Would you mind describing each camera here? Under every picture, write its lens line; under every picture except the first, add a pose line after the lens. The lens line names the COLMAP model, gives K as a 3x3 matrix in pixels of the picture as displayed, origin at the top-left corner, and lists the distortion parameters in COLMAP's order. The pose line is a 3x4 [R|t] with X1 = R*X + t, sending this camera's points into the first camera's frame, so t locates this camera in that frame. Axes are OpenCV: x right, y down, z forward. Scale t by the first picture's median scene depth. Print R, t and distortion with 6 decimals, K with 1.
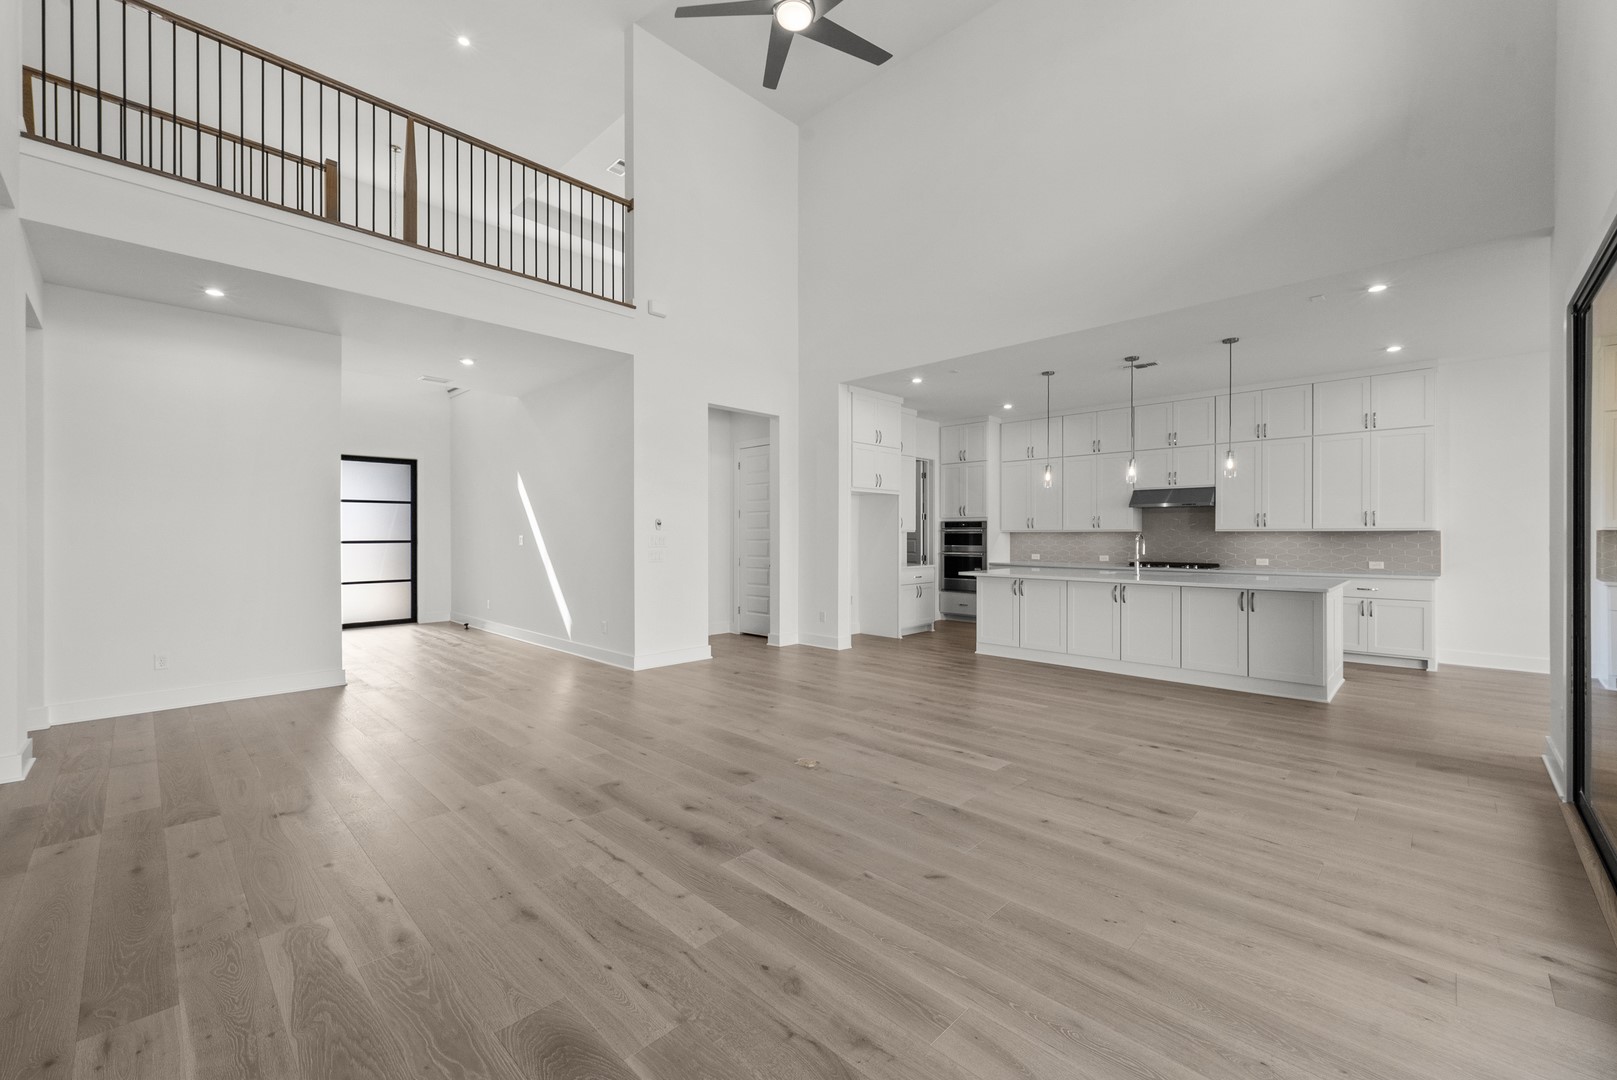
lens RADIAL K [[657.4, 0, 802.6], [0, 657.4, 536.3], [0, 0, 1]] dist [0.005890, -0.000574]
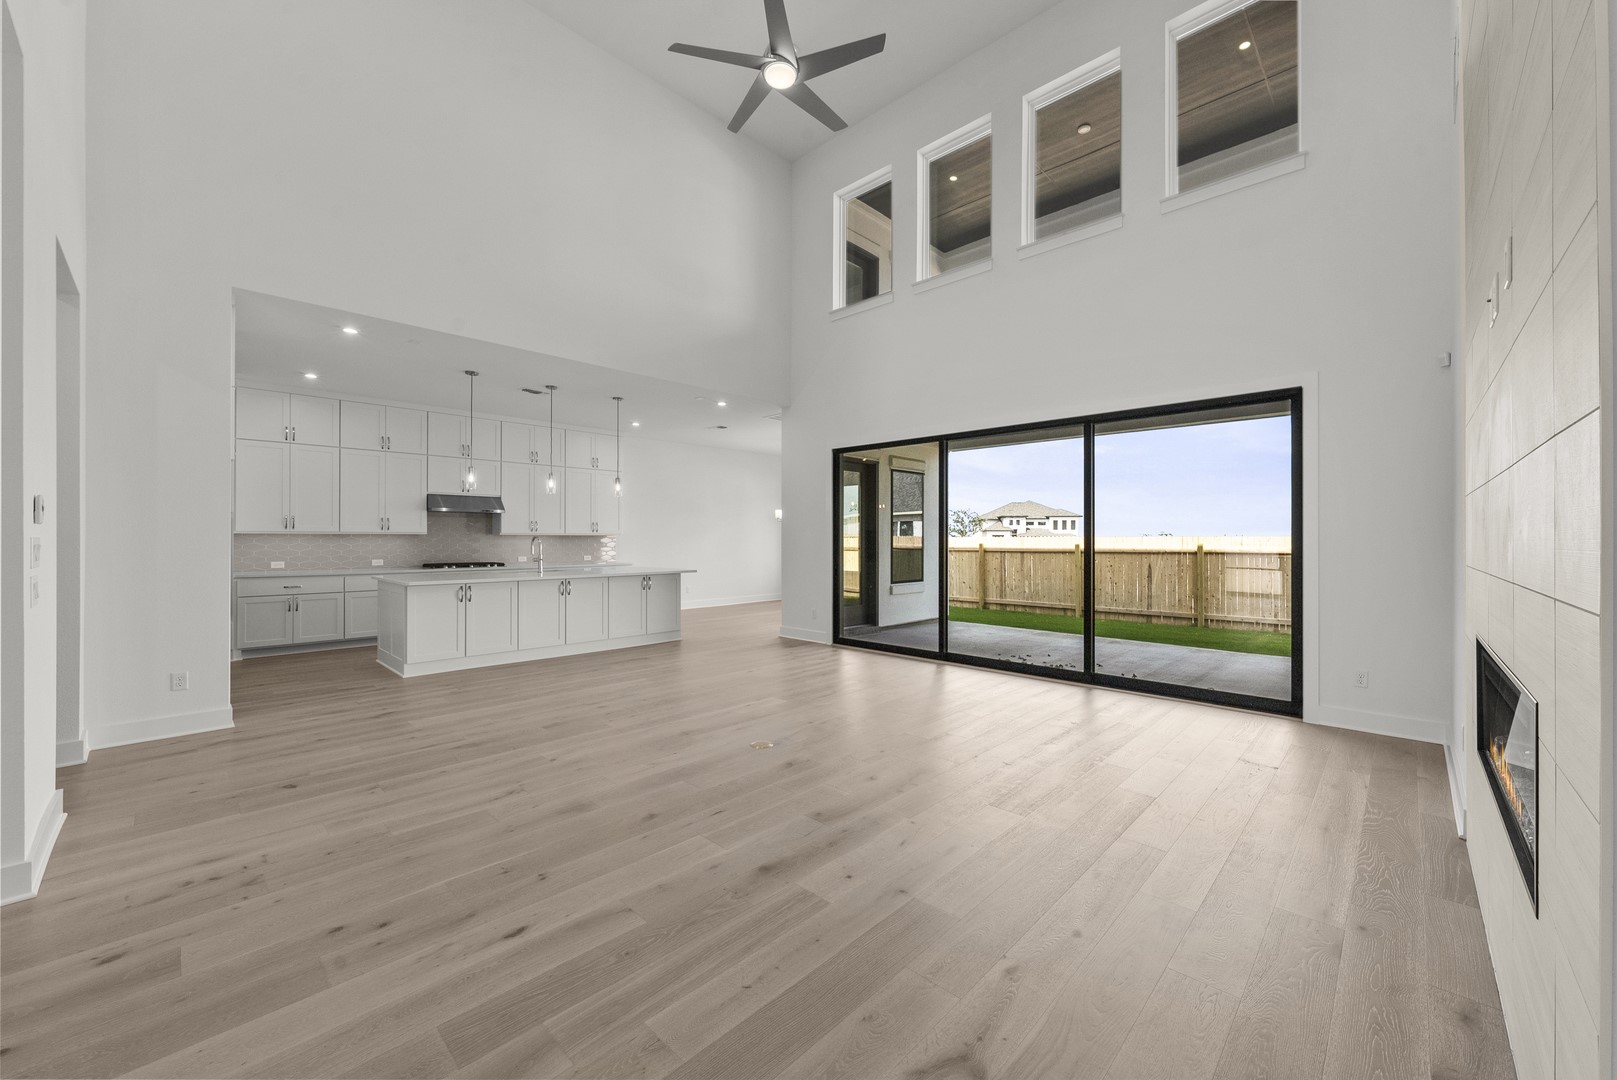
lens RADIAL K [[623.0, 0, 815.5], [0, 623.0, 536.7], [0, 0, 1]] dist [-0.008043, 0.000230]
pose [[-0.020980, 0.003422, 0.999774, -0.624882], [0.000248, 0.999994, -0.003417, -0.000101], [-0.999780, 0.000176, -0.020980, 0.562799]]
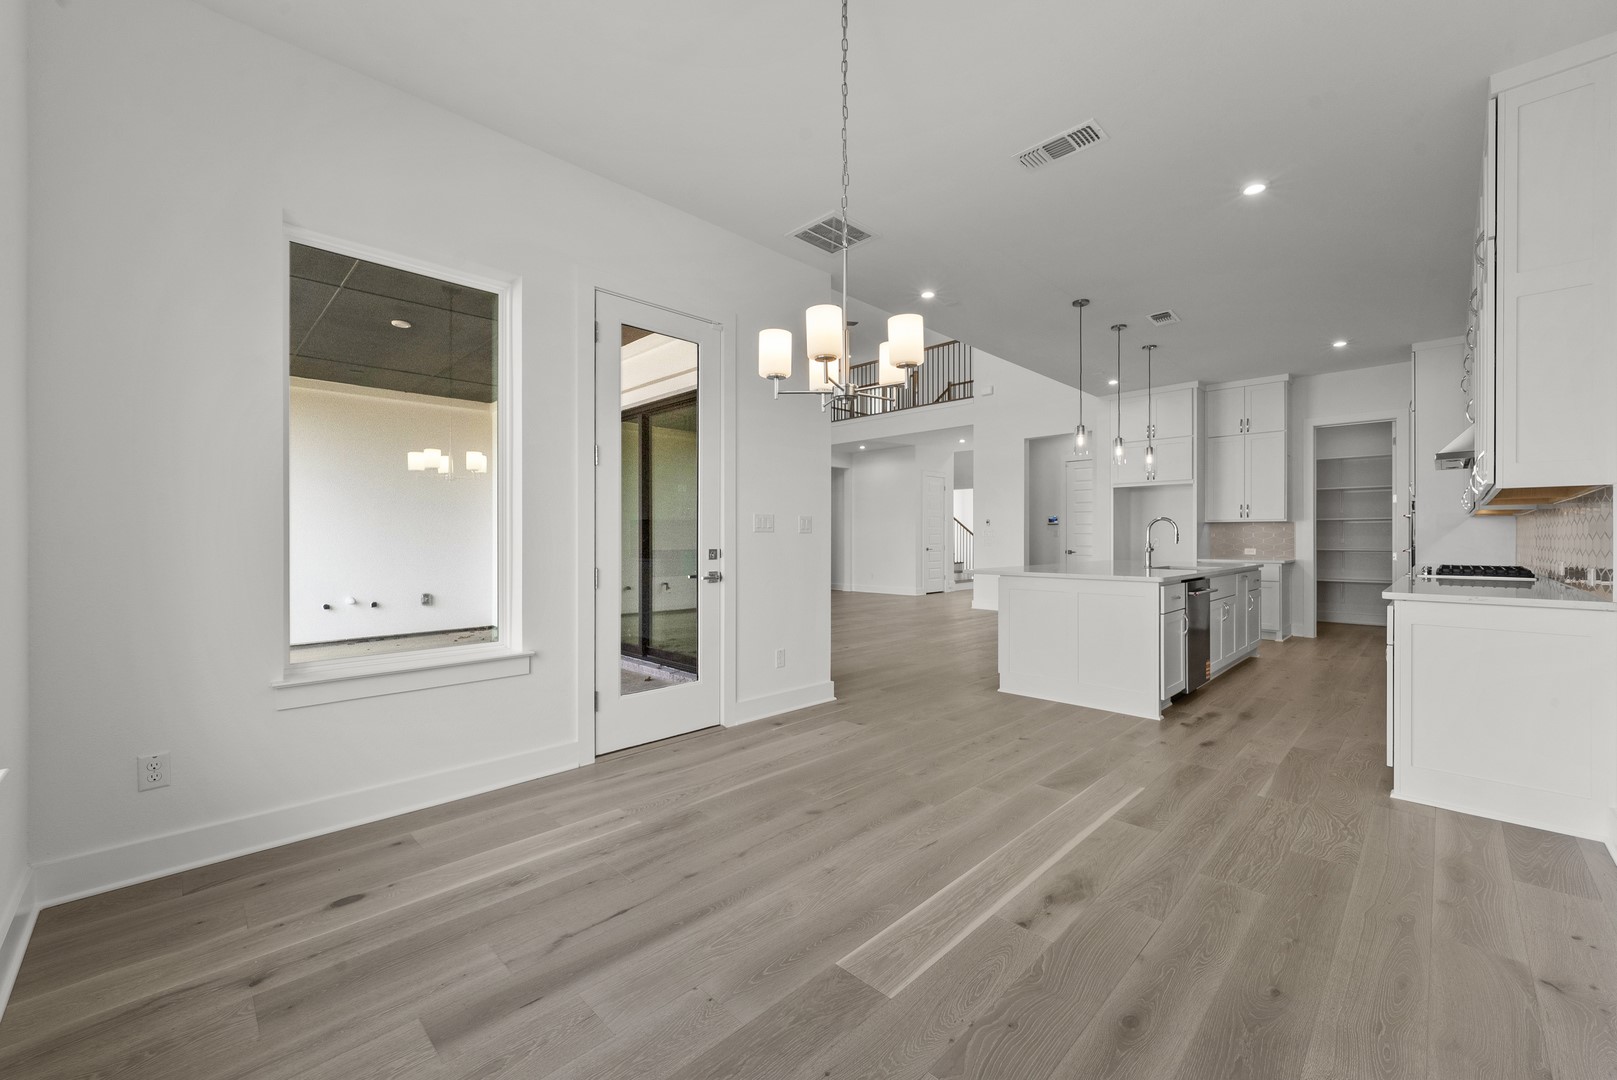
lens RADIAL K [[623.0, 0, 813.5], [0, 623.0, 539.3], [0, 0, 1]] dist [-0.008043, 0.000230]
pose [[-0.001392, 0.000301, -0.999999, 1.370576], [-0.000852, 1.000000, 0.000303, 0.023916], [0.999999, 0.000853, -0.001392, 0.591552]]
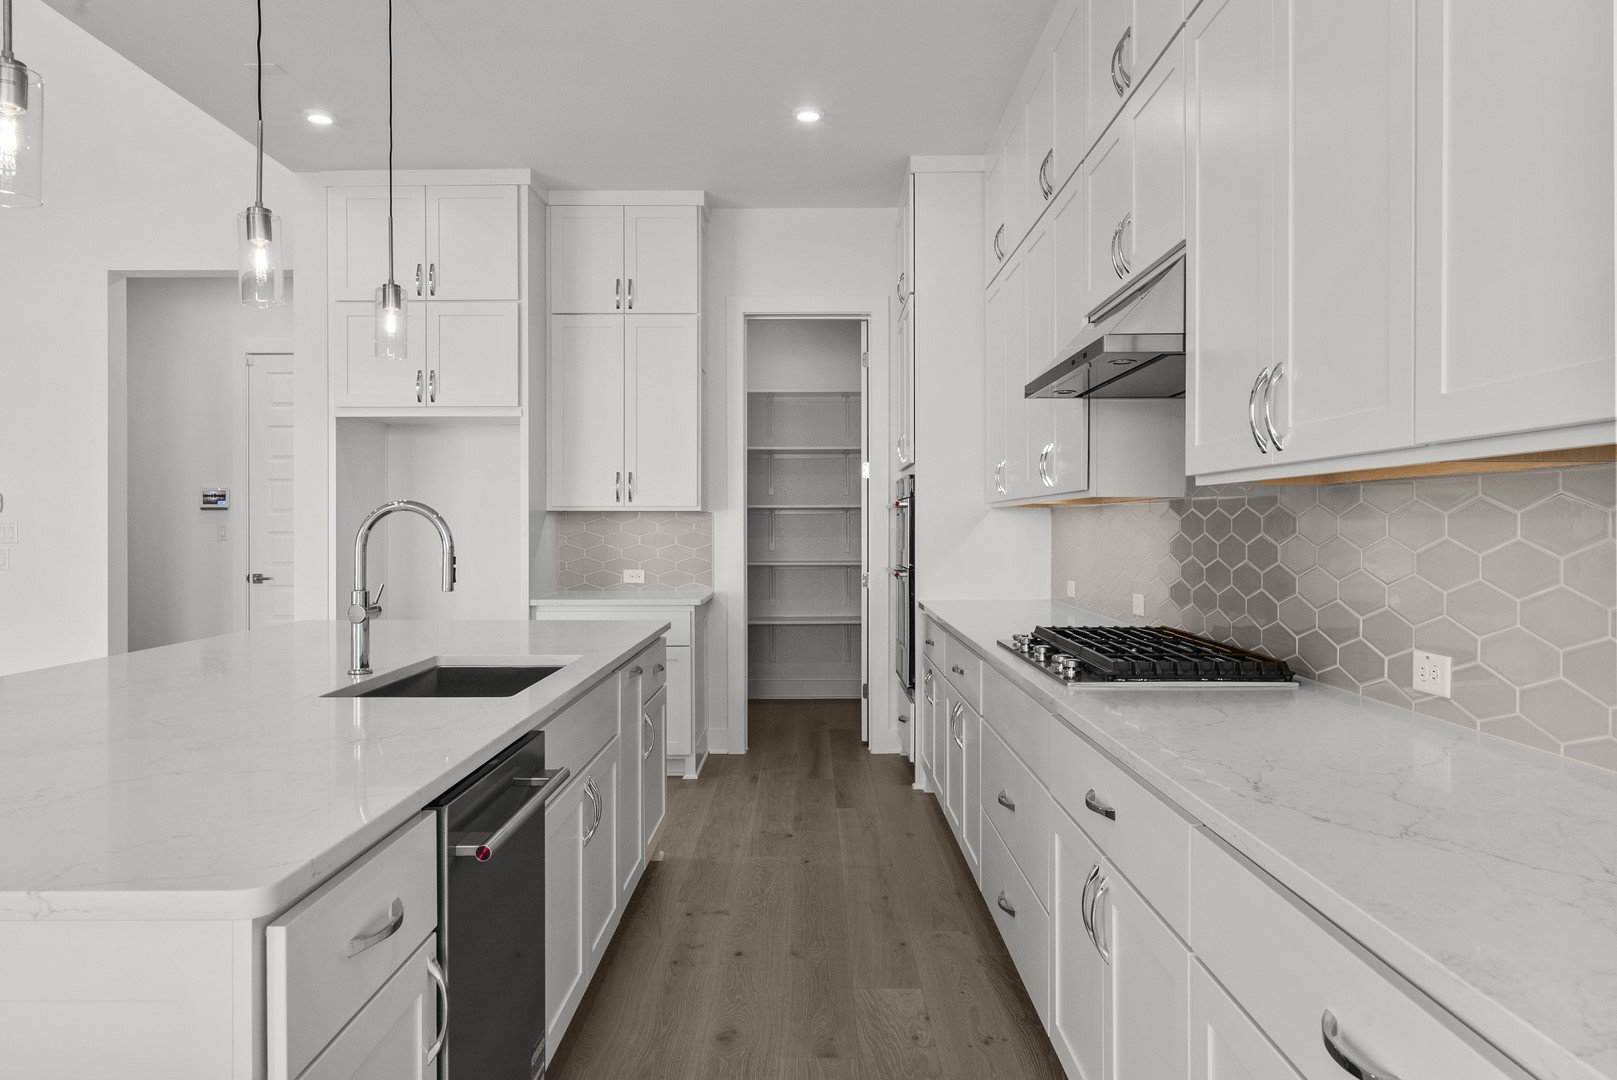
lens RADIAL K [[1078.9, 0, 805.5], [0, 1078.9, 531.7], [0, 0, 1]] dist [-0.012761, -0.003483]
pose [[0.707983, 0.001394, -0.706228, 0.944844], [0.002102, 0.999989, 0.004080, 0.004394], [0.706226, -0.004373, 0.707972, 0.870281]]
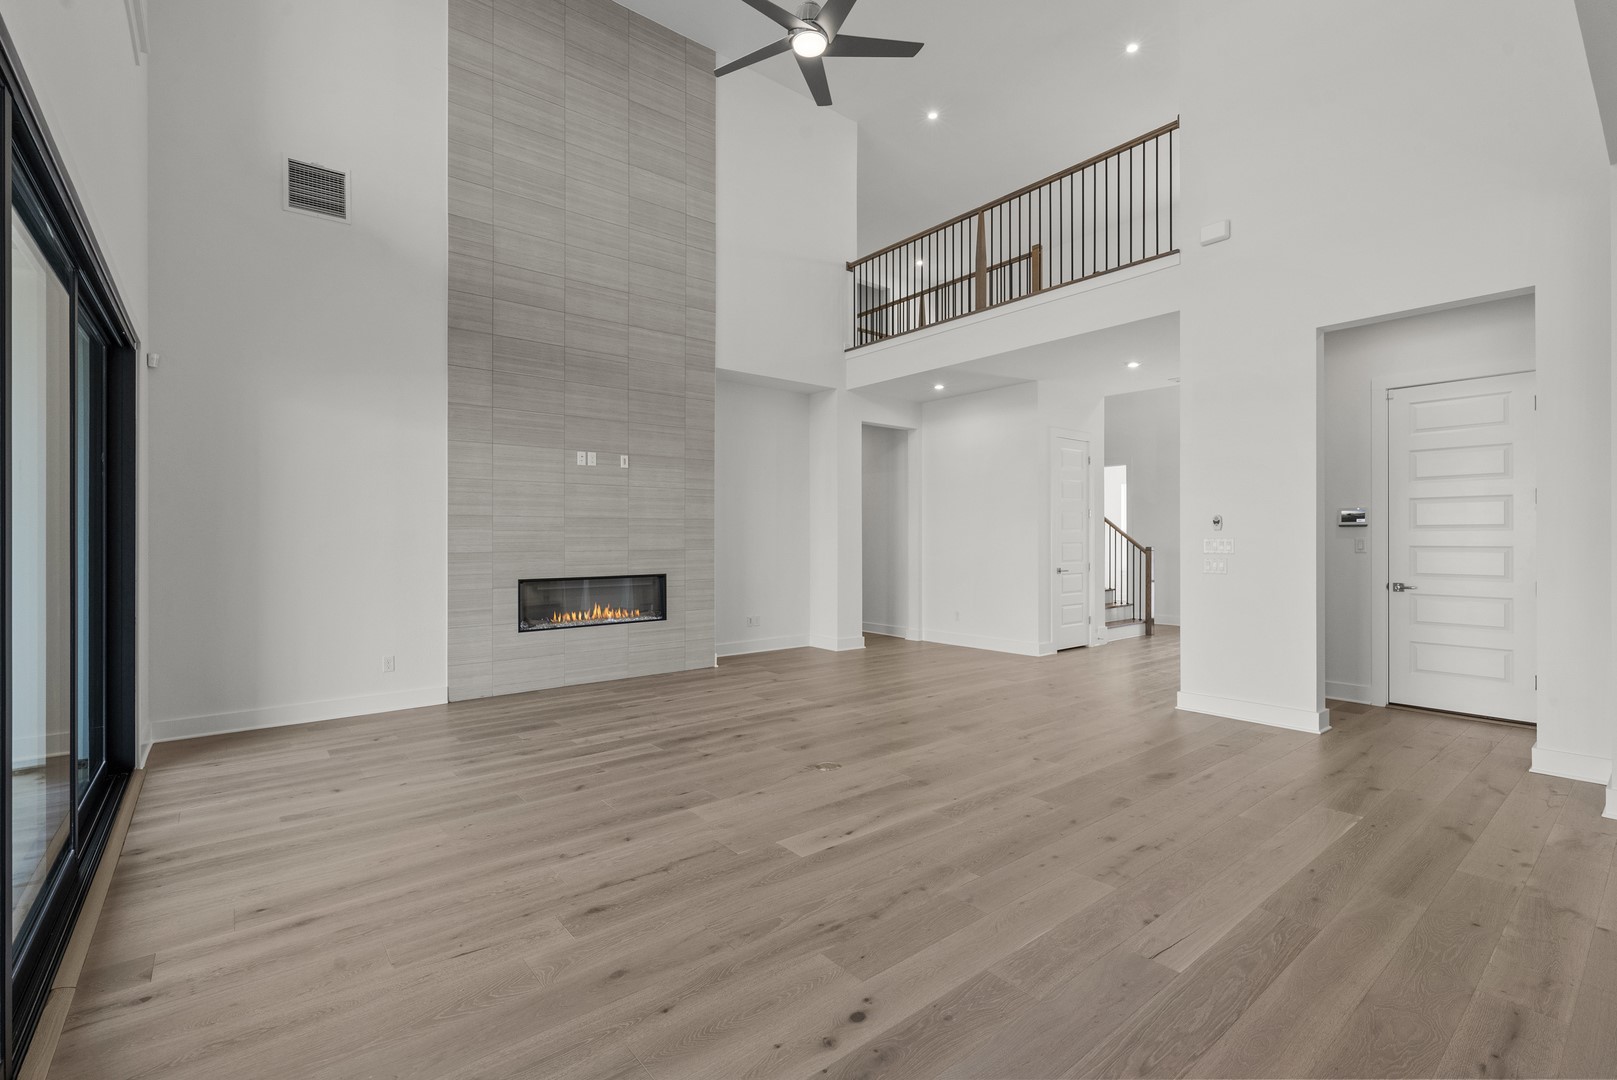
lens RADIAL K [[716.8, 0, 810.2], [0, 716.8, 536.2], [0, 0, 1]] dist [-0.000623, 0.000914]
pose [[-0.109941, -0.003656, -0.993931, 0.653975], [-0.000730, 0.999993, -0.003598, 0.000137], [0.993938, 0.000330, -0.109943, 0.658234]]
